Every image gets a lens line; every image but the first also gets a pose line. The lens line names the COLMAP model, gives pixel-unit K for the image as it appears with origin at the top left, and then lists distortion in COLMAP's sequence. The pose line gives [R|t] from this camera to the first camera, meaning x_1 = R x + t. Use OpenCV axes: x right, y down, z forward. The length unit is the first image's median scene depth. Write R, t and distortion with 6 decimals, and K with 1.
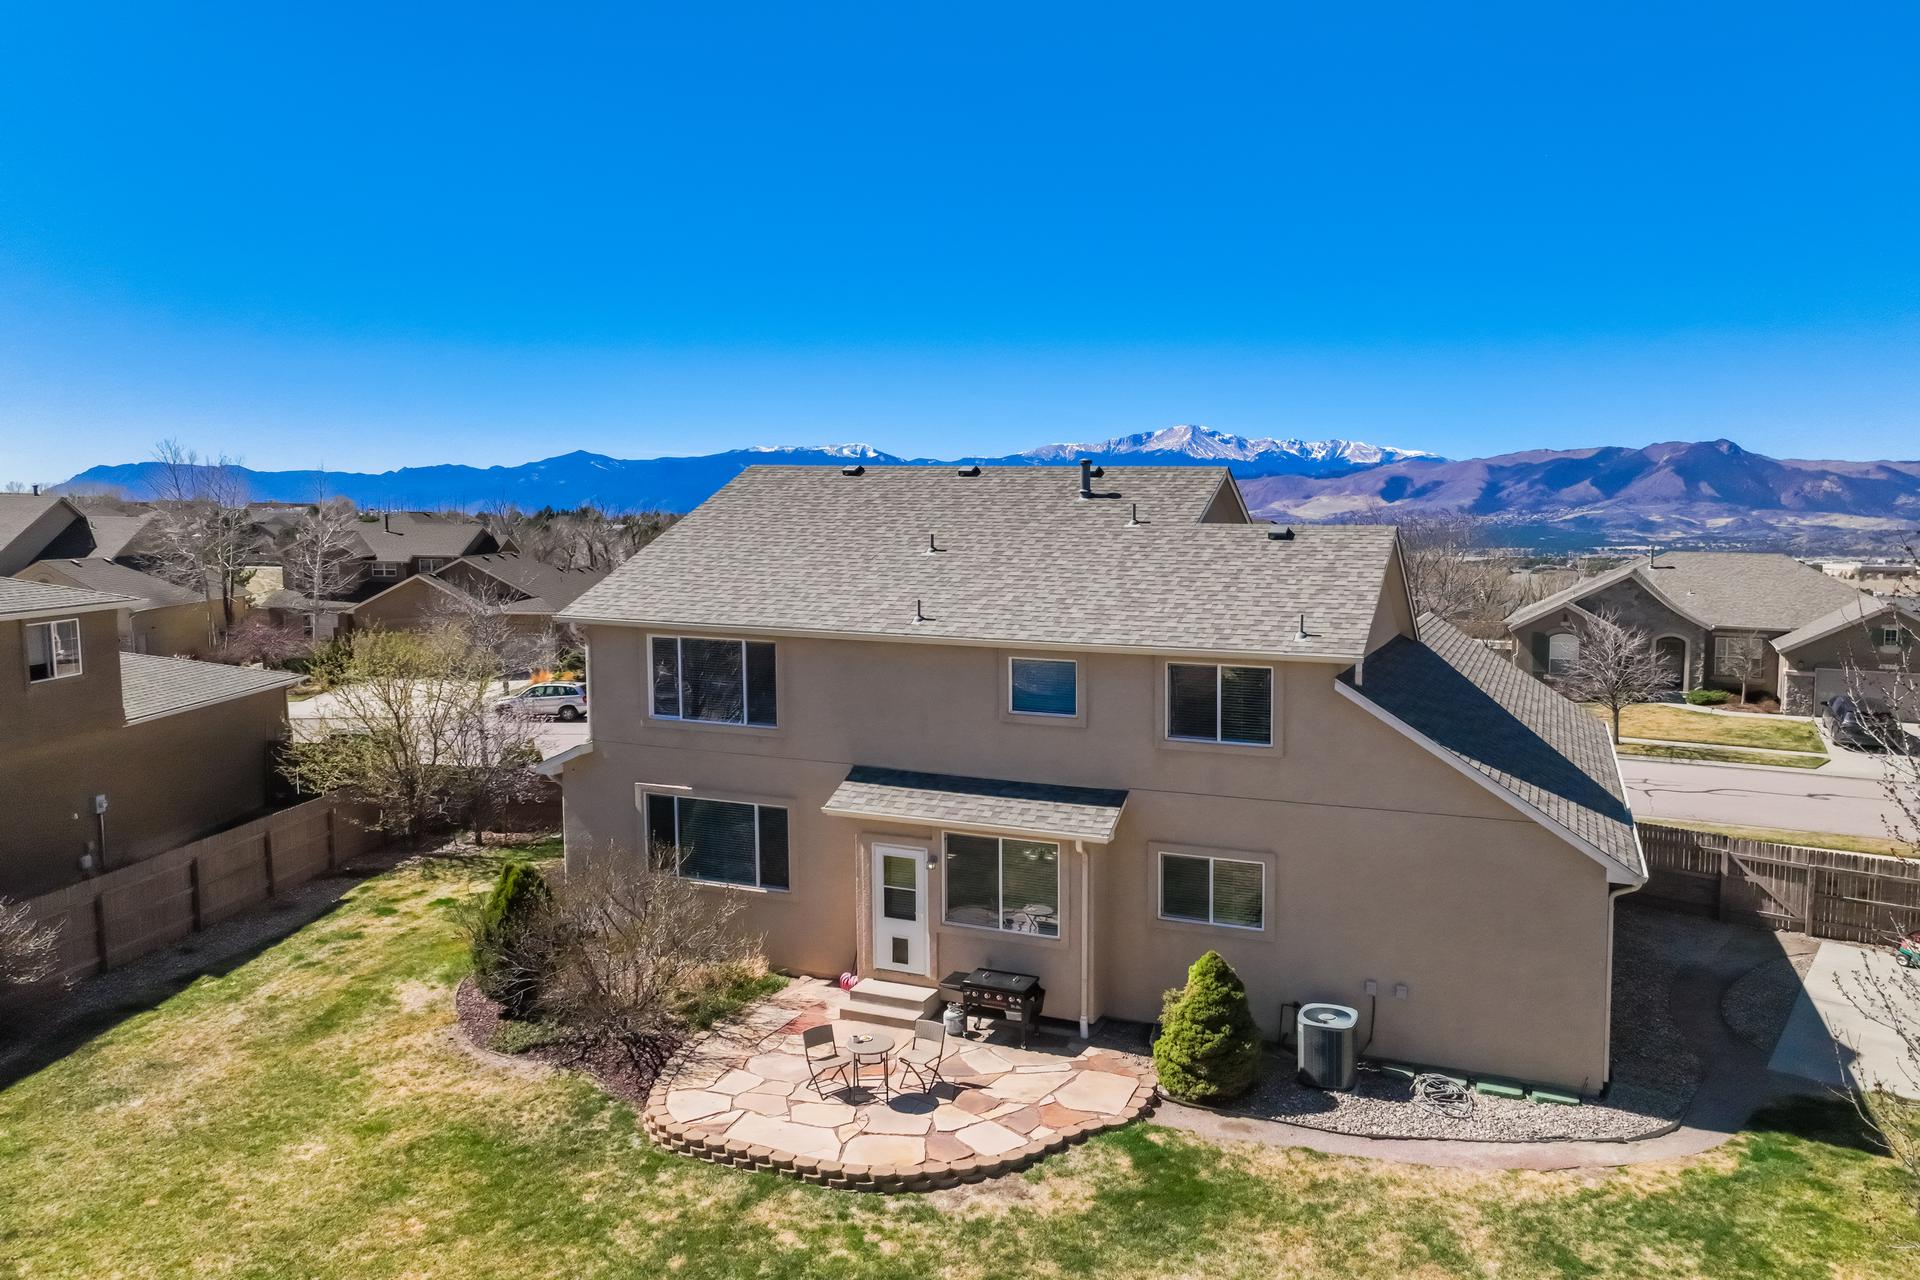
lens RADIAL K [[1391.0, 0, 995.8], [0, 1391.0, 663.6], [0, 0, 1]] dist [0.000475, 0.009278]
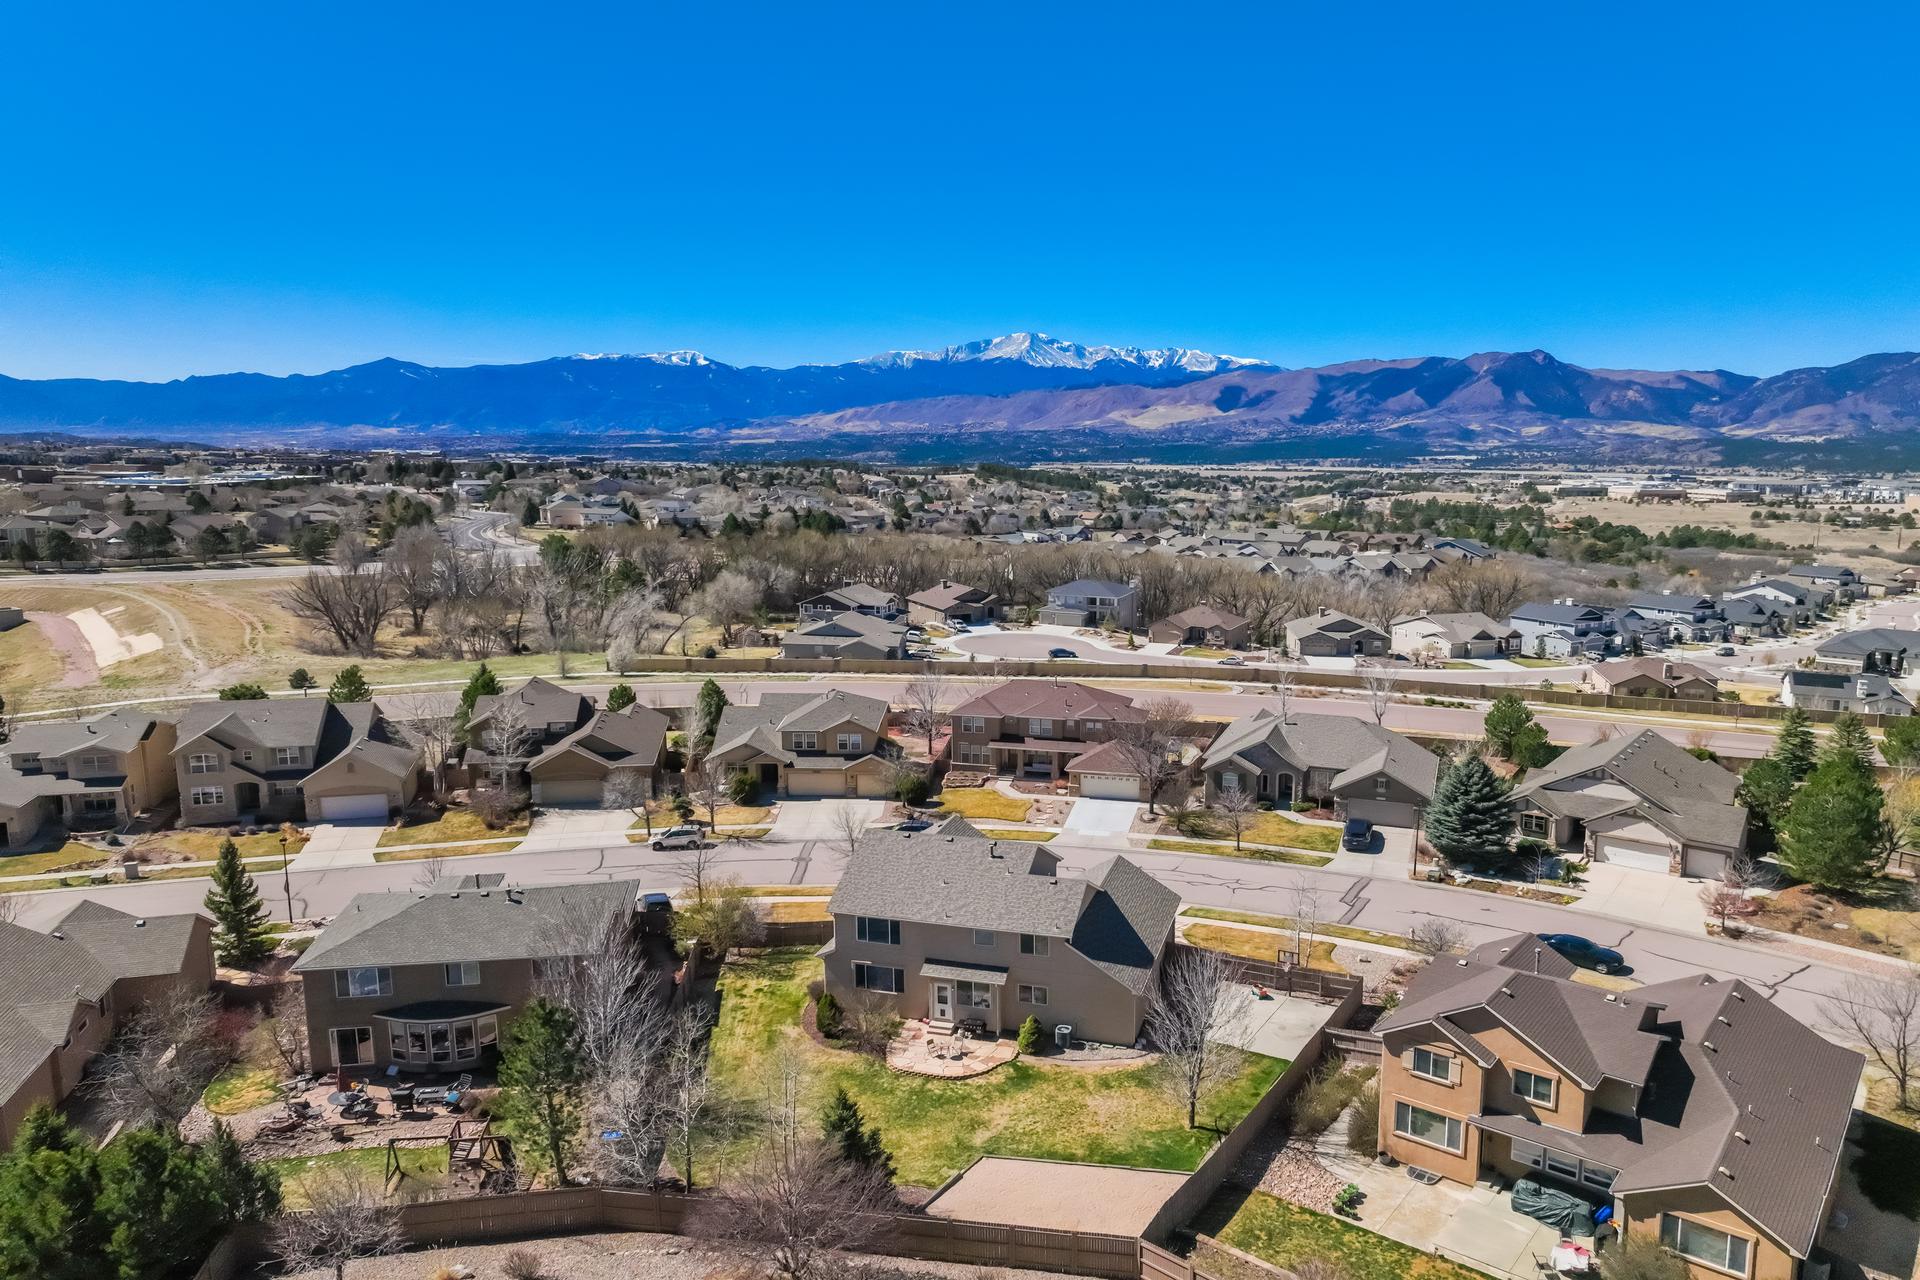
lens RADIAL K [[1380.3, 0, 1026.4], [0, 1380.3, 767.2], [0, 0, 1]] dist [0.006967, 0.002038]
pose [[0.990742, -0.025220, 0.133395, -0.302520], [0.006469, 0.990247, 0.139173, -0.859803], [-0.135604, -0.137021, 0.981242, -2.266982]]
